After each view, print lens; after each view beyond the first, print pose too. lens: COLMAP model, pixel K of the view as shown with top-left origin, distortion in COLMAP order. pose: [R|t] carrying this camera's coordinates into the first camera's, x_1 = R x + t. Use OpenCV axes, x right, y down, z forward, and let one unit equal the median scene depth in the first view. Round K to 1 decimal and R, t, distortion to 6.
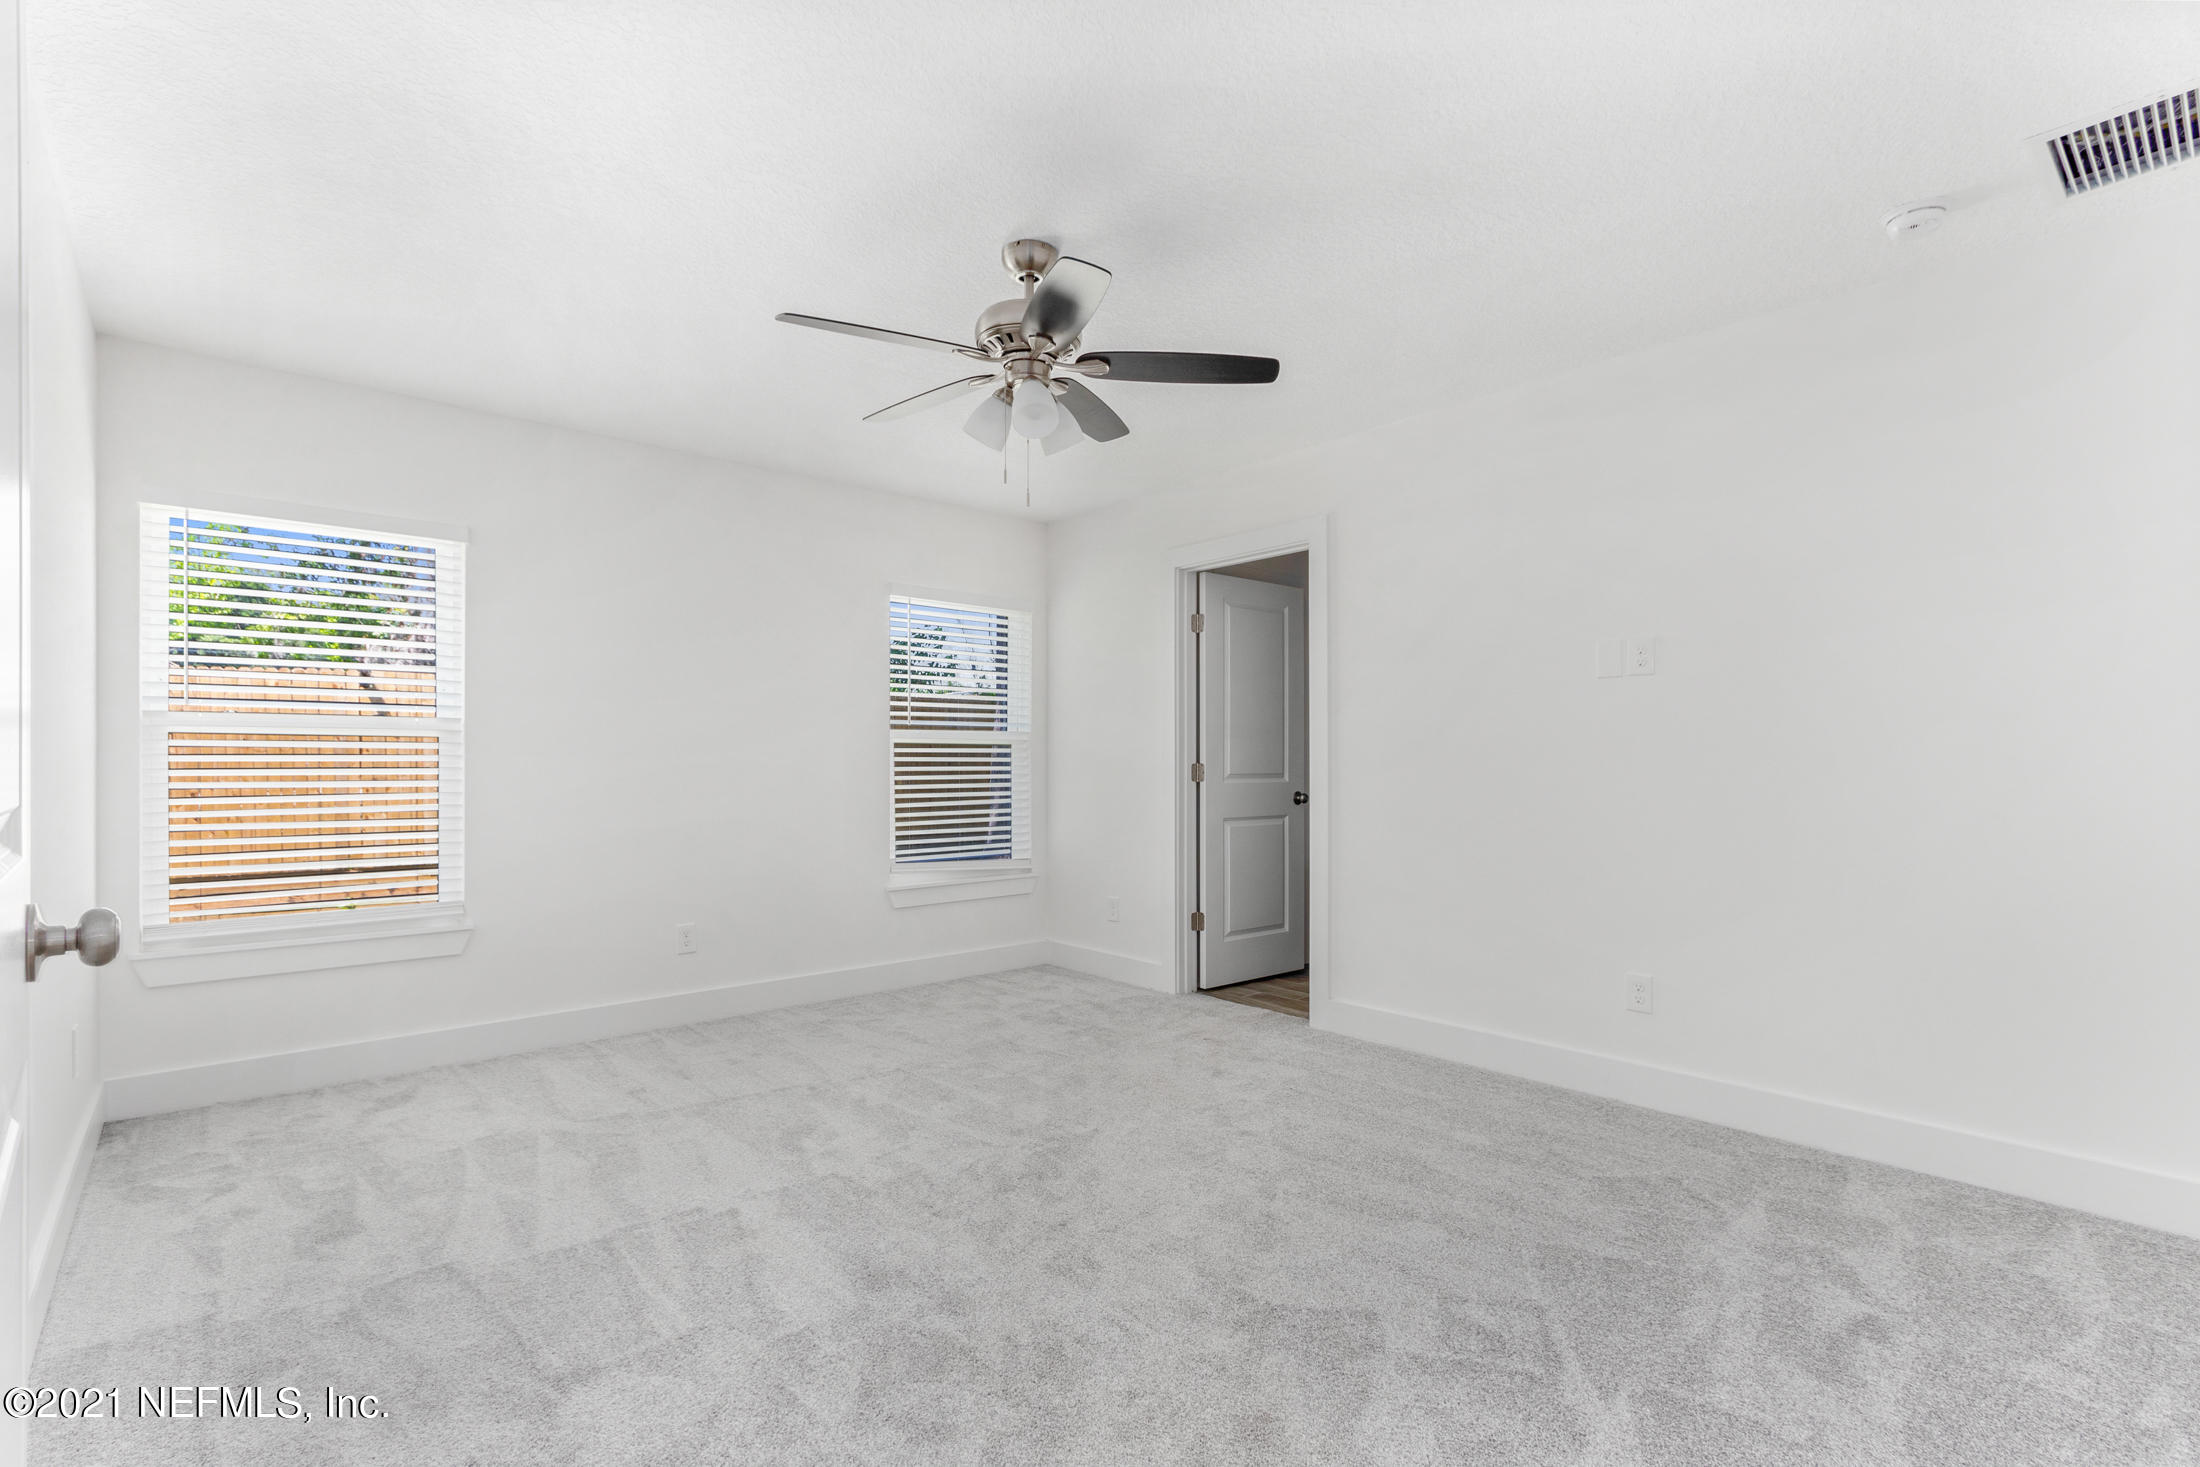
lens RADIAL K [[1009.8, 0, 1089.1], [0, 1009.8, 755.8], [0, 0, 1]] dist [0.001986, 0.000244]
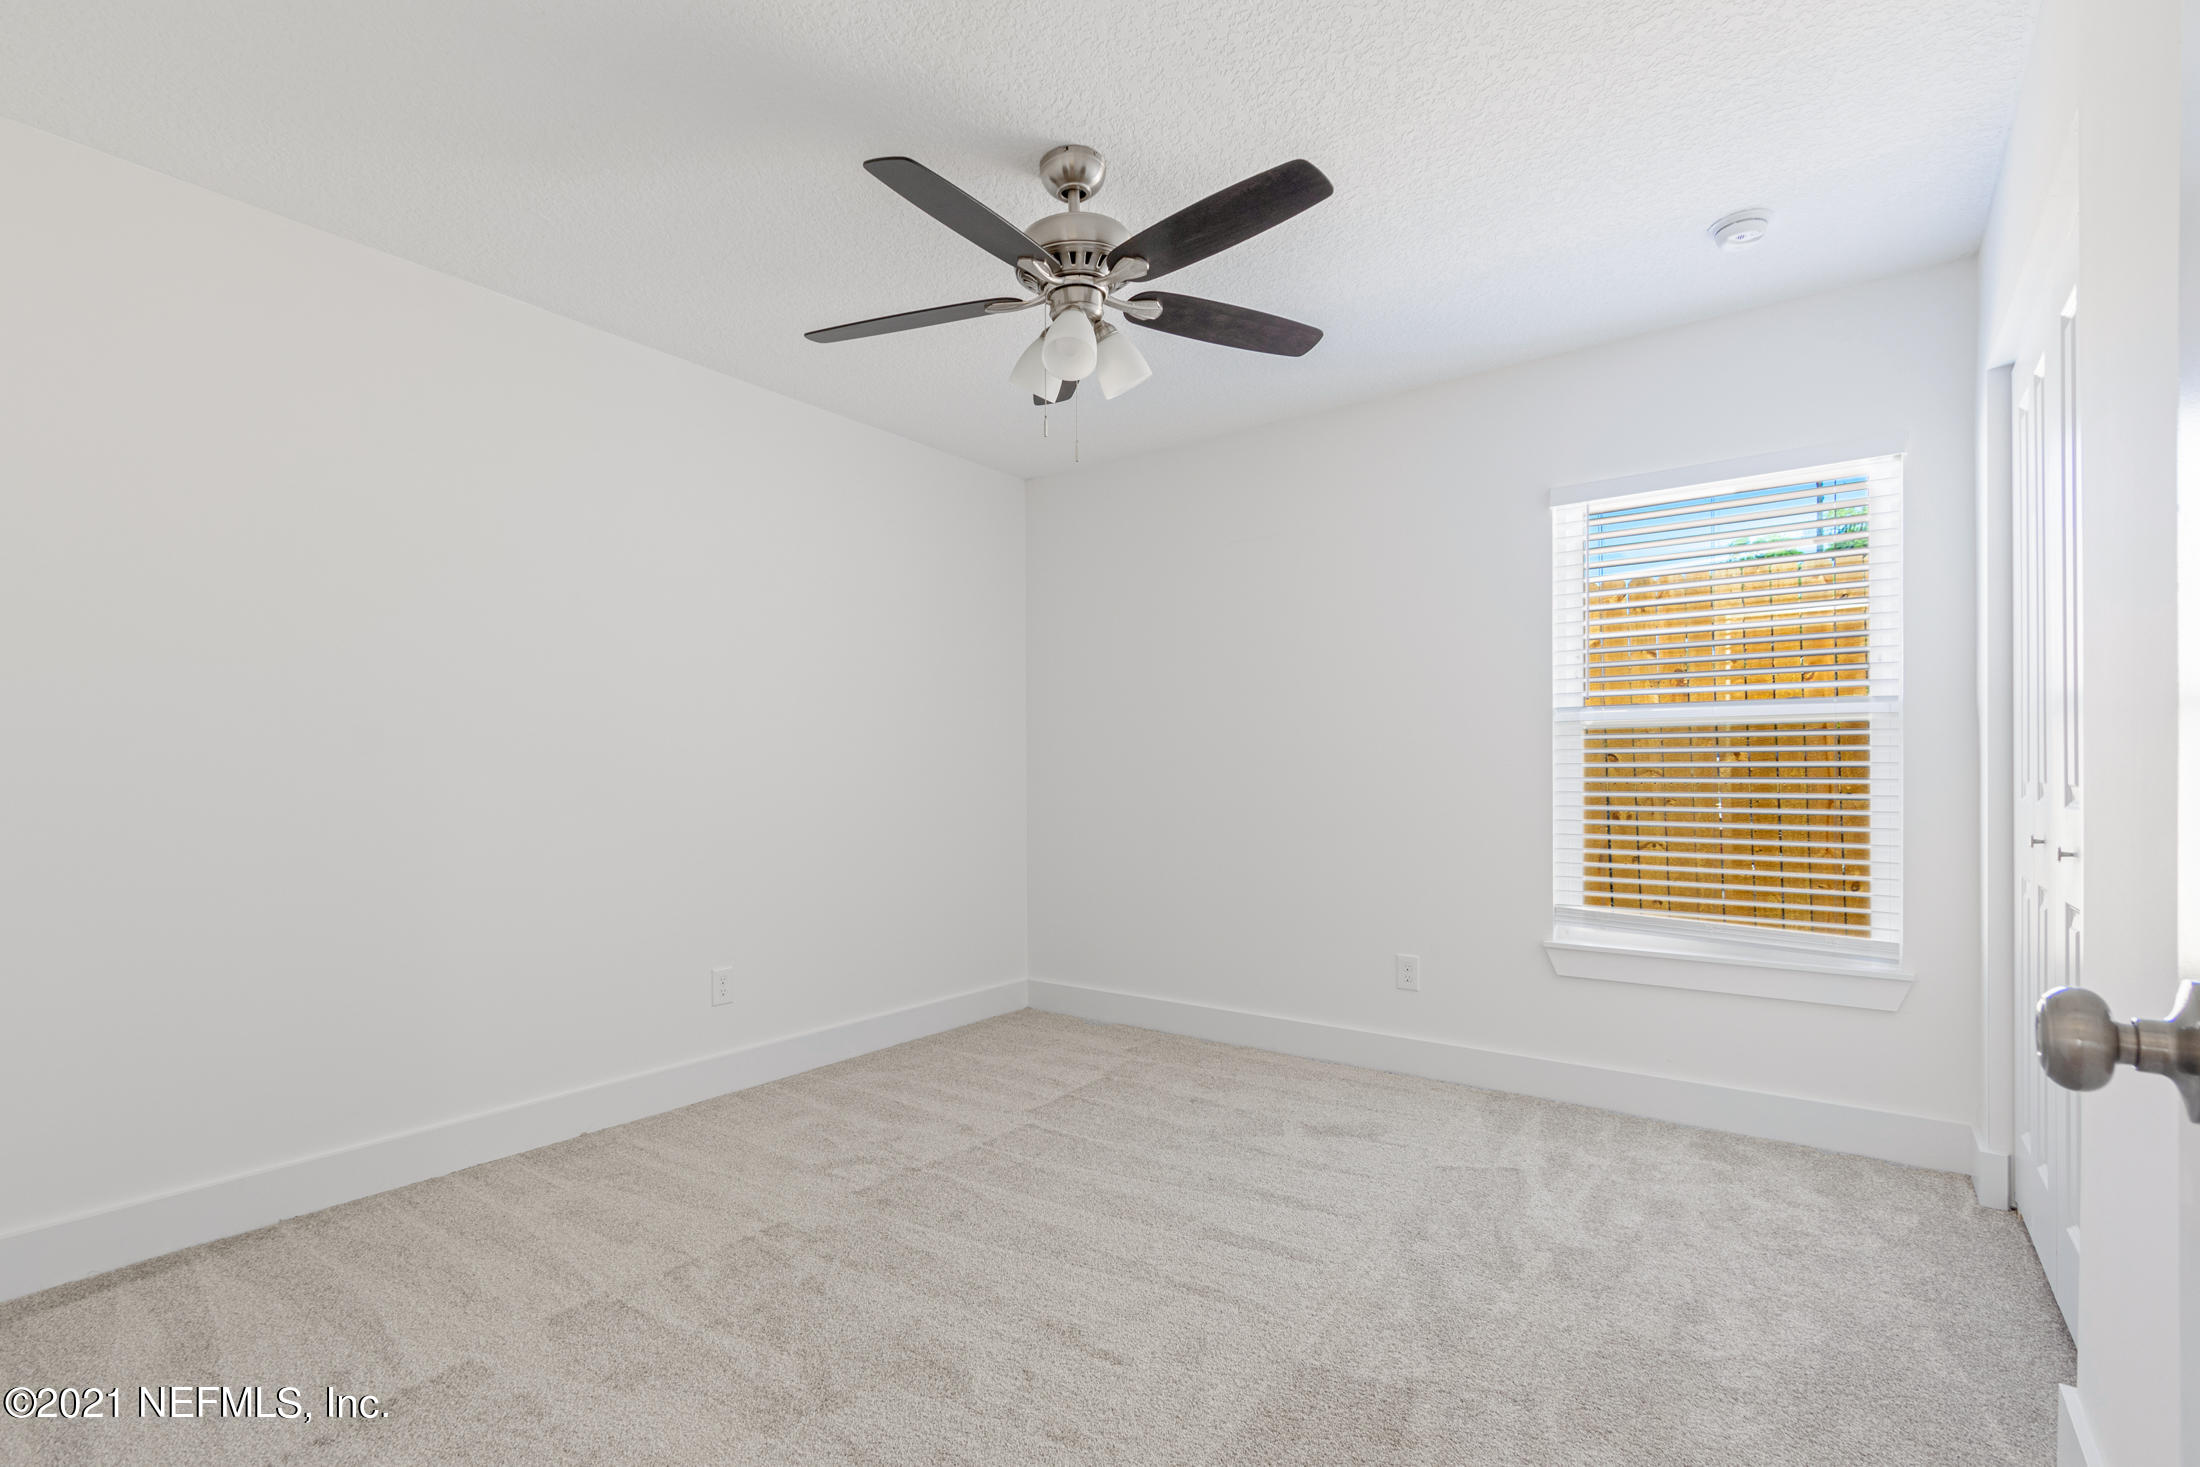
lens RADIAL K [[1009.8, 0, 1089.1], [0, 1009.8, 755.8], [0, 0, 1]] dist [0.001986, 0.000244]
pose [[0.178958, -0.005323, -0.983842, 0.365230], [0.018479, 0.999827, -0.002048, 0.001346], [0.983683, -0.017814, 0.179025, 0.512358]]
